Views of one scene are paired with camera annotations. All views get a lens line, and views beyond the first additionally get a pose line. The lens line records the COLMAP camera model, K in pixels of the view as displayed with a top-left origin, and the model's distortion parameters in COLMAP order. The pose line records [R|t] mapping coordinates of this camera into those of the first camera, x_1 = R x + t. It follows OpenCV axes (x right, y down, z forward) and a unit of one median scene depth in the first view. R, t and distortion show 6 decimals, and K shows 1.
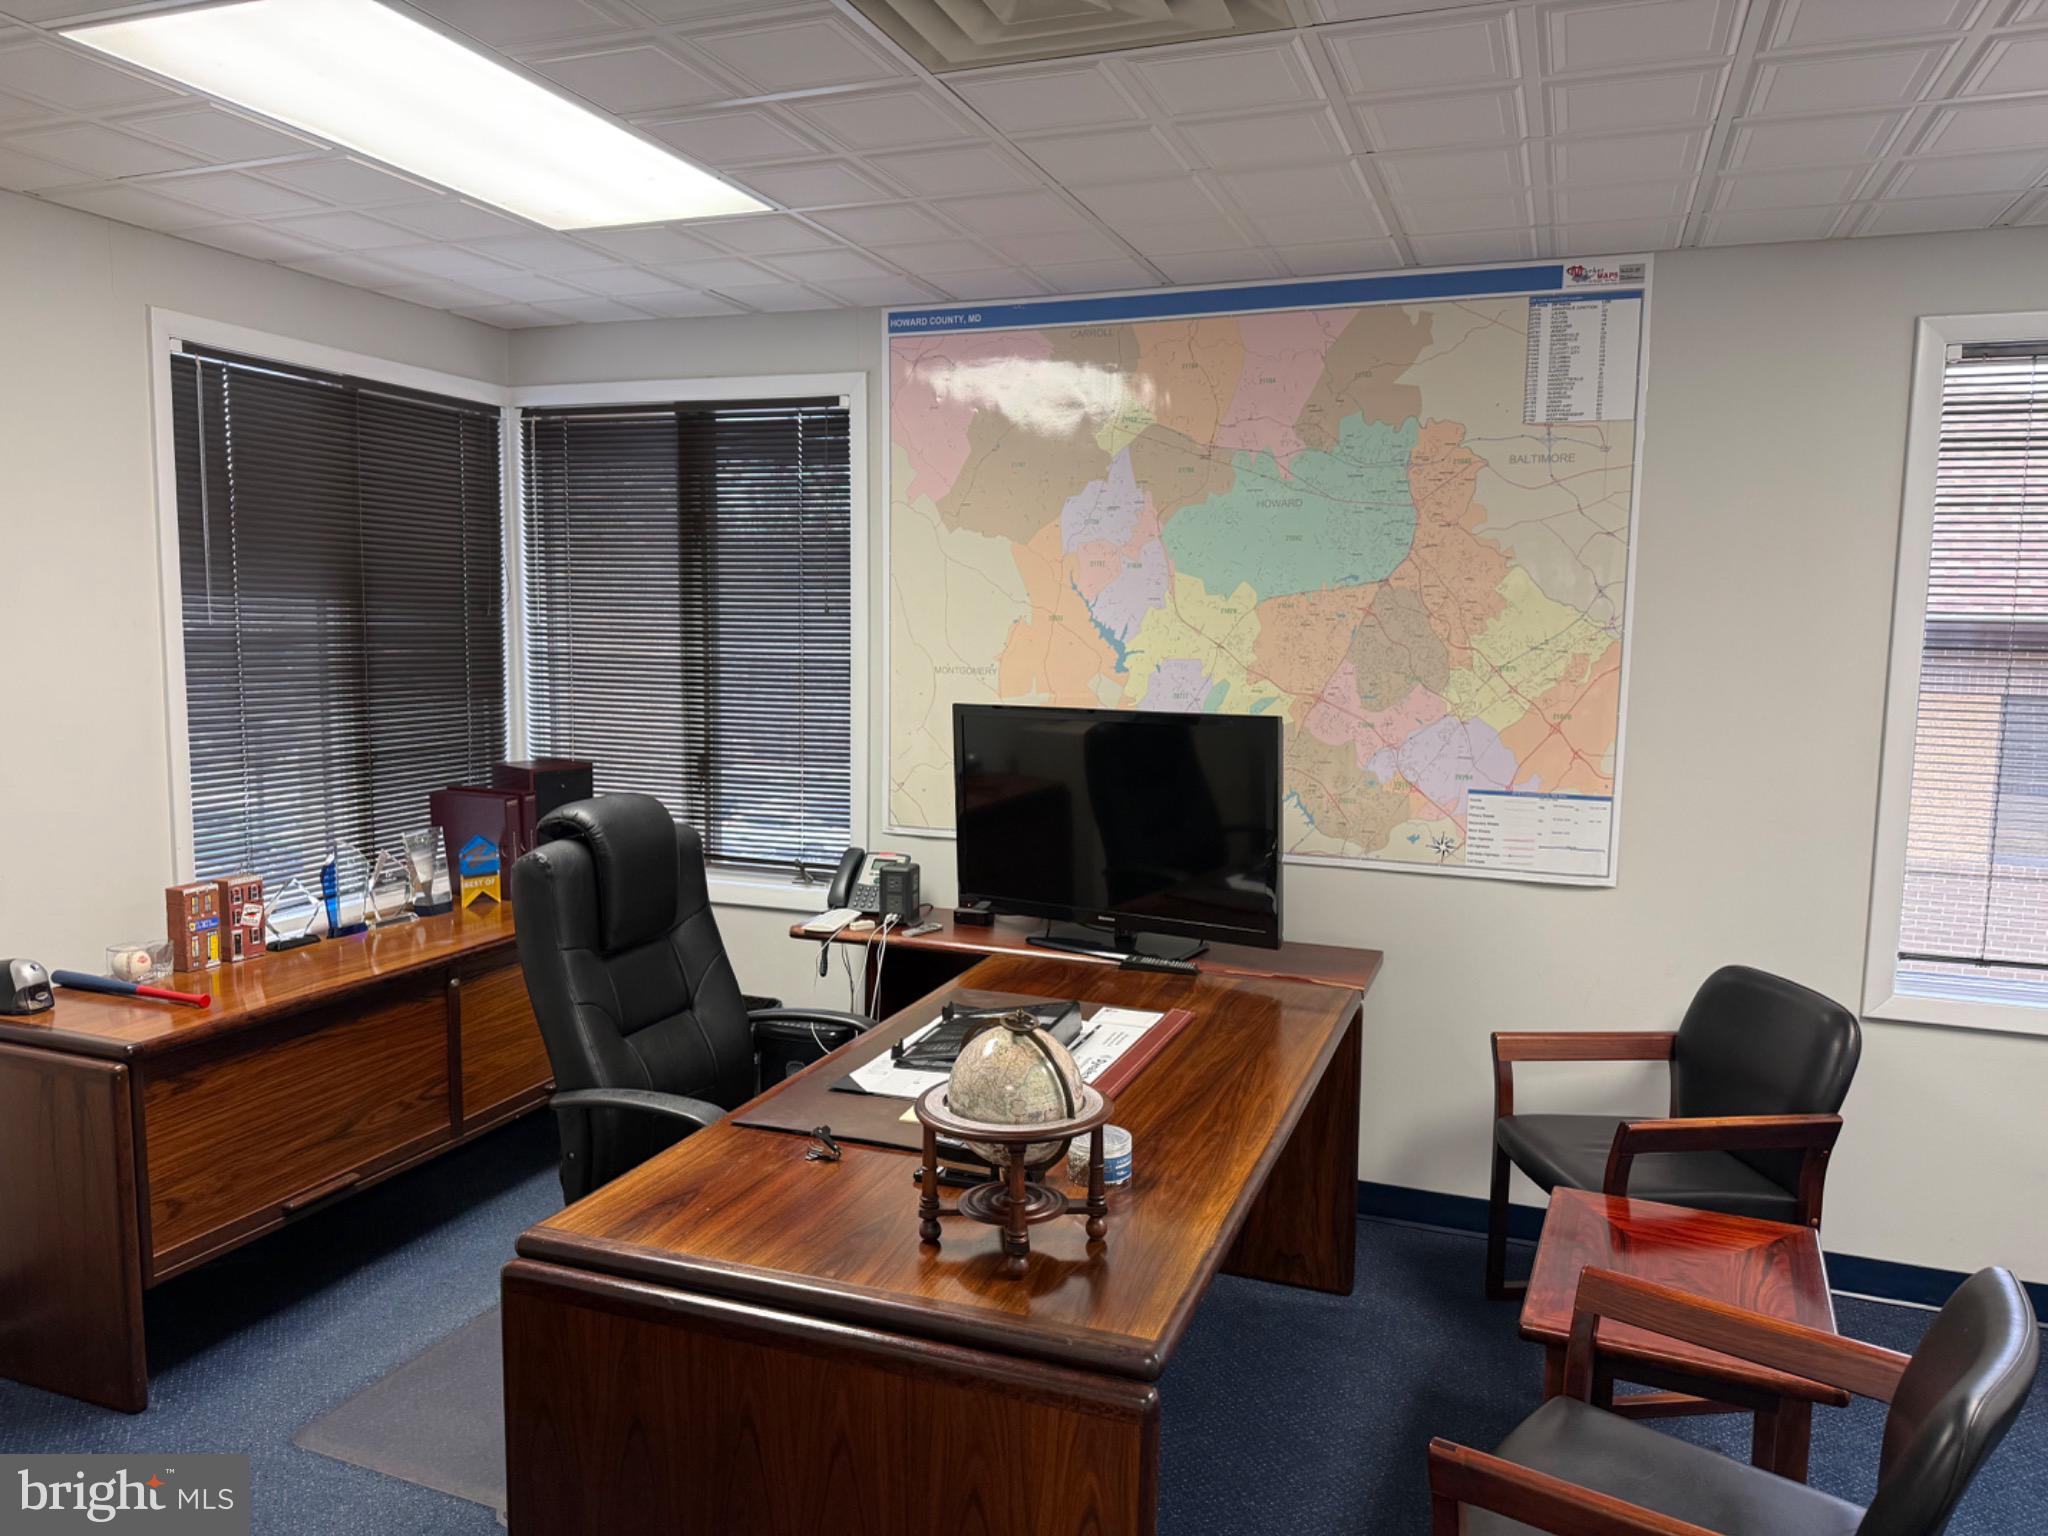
lens RADIAL K [[1453.2, 0, 1010.4], [0, 1453.2, 775.0], [0, 0, 1]] dist [0.097672, -0.095894]
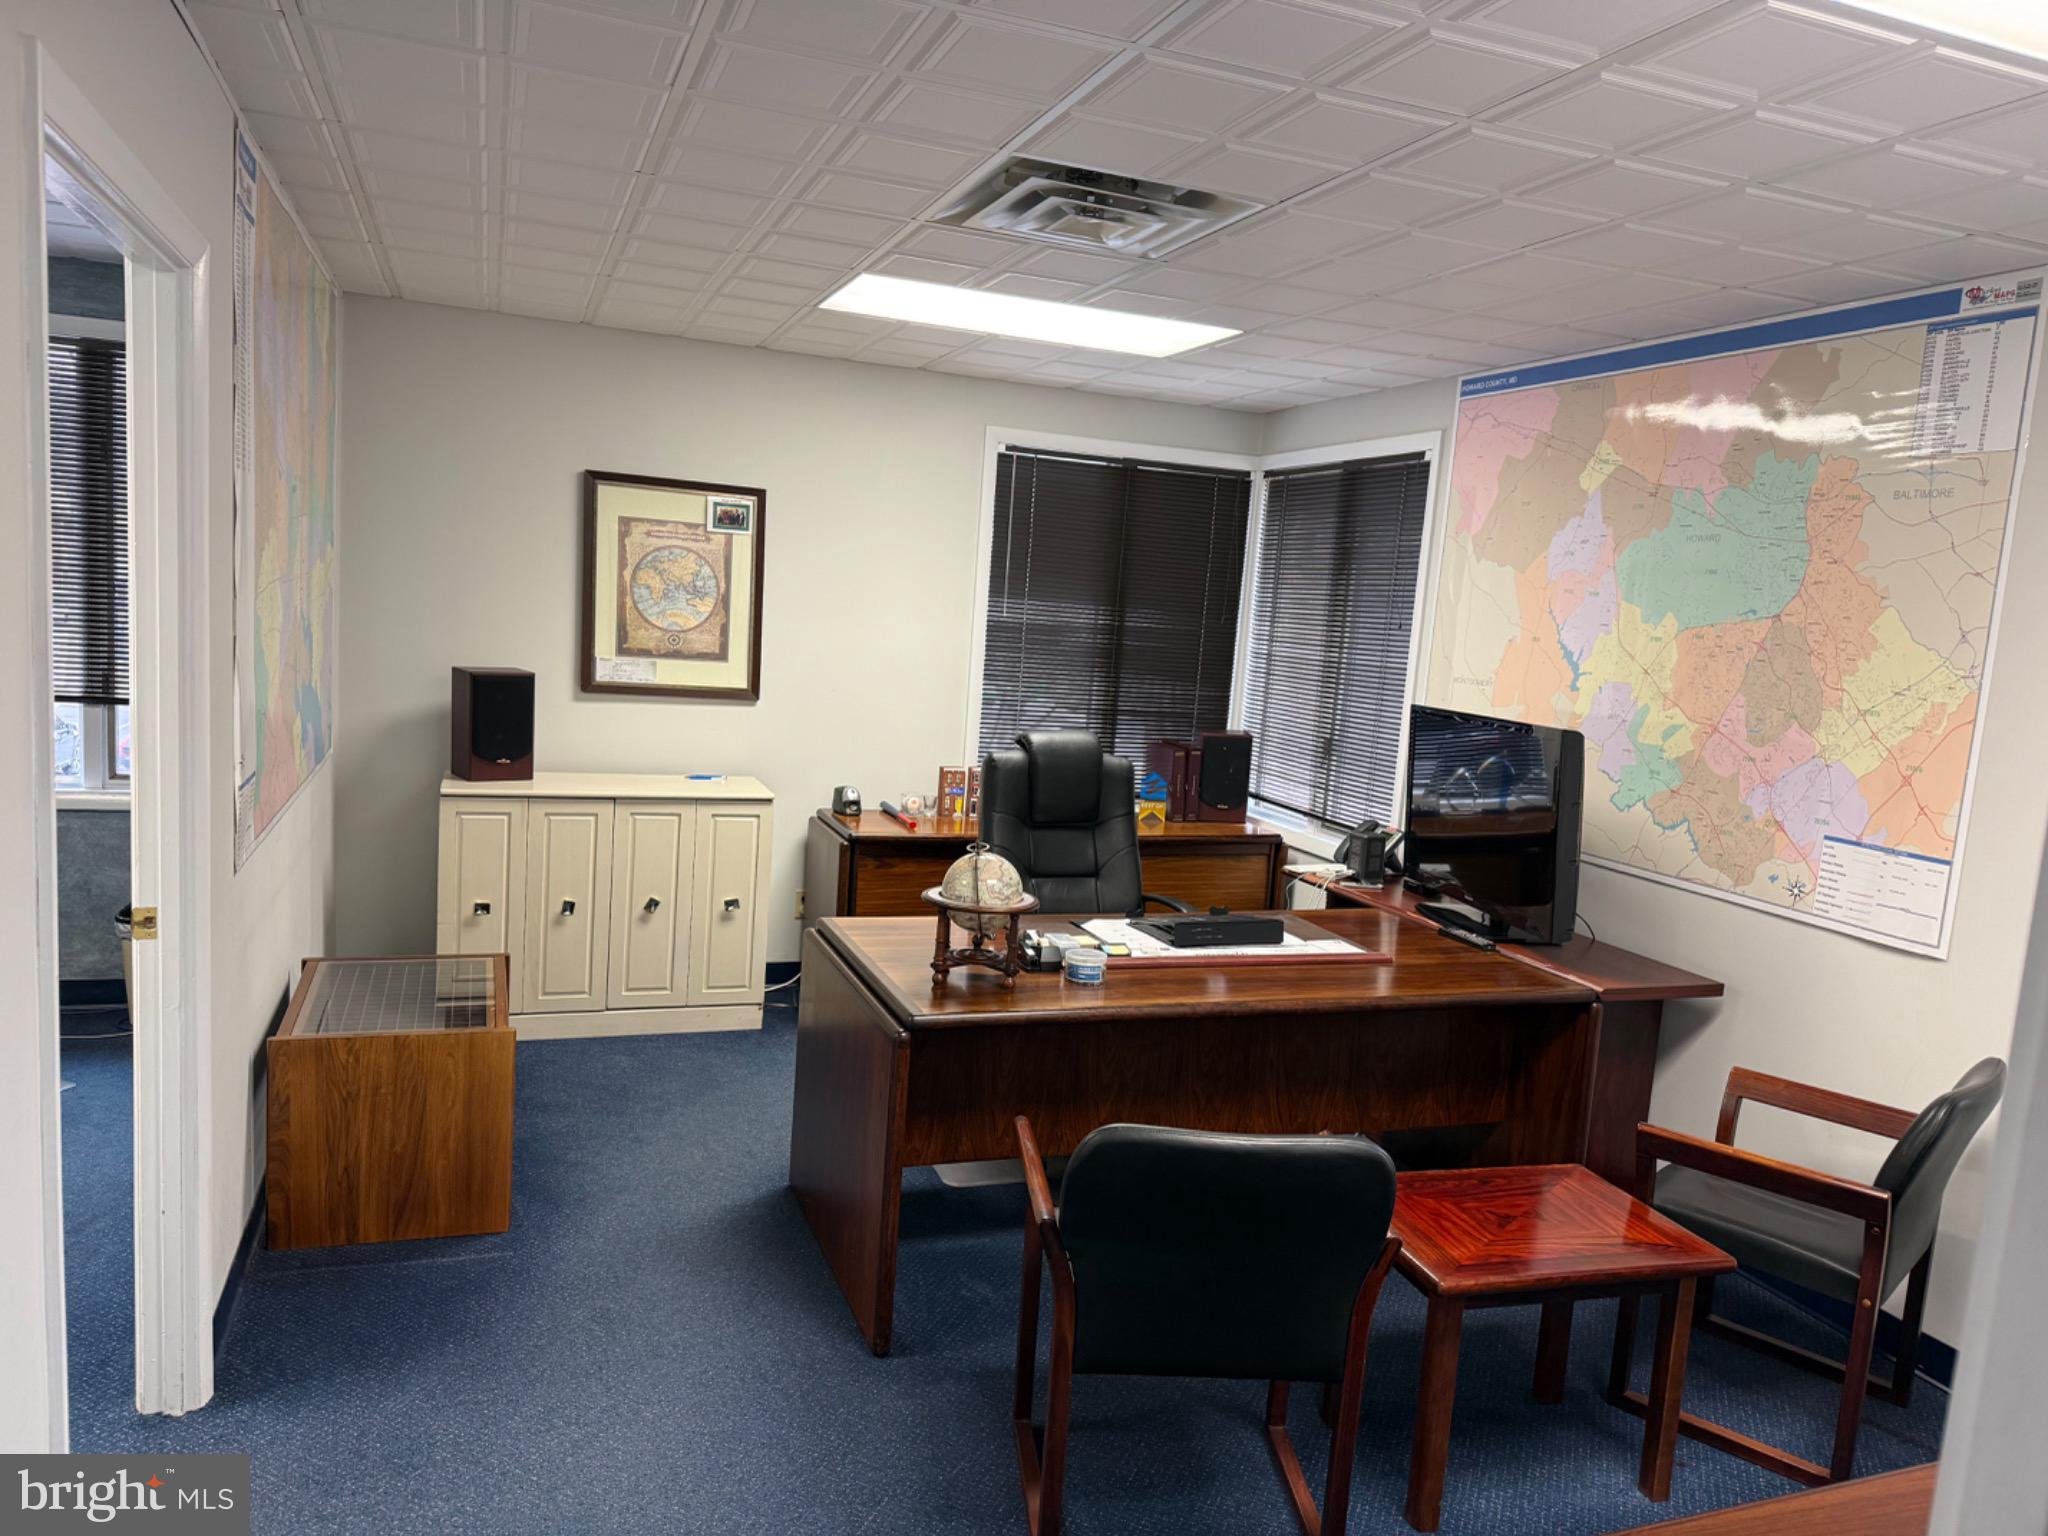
lens RADIAL K [[1453.2, 0, 1016.5], [0, 1453.2, 781.2], [0, 0, 1]] dist [0.097672, -0.095894]
pose [[0.653983, 0.126577, -0.745845, 0.685554], [-0.141456, 0.988975, 0.043804, 0.007219], [0.743166, 0.076857, 0.664678, -0.045914]]
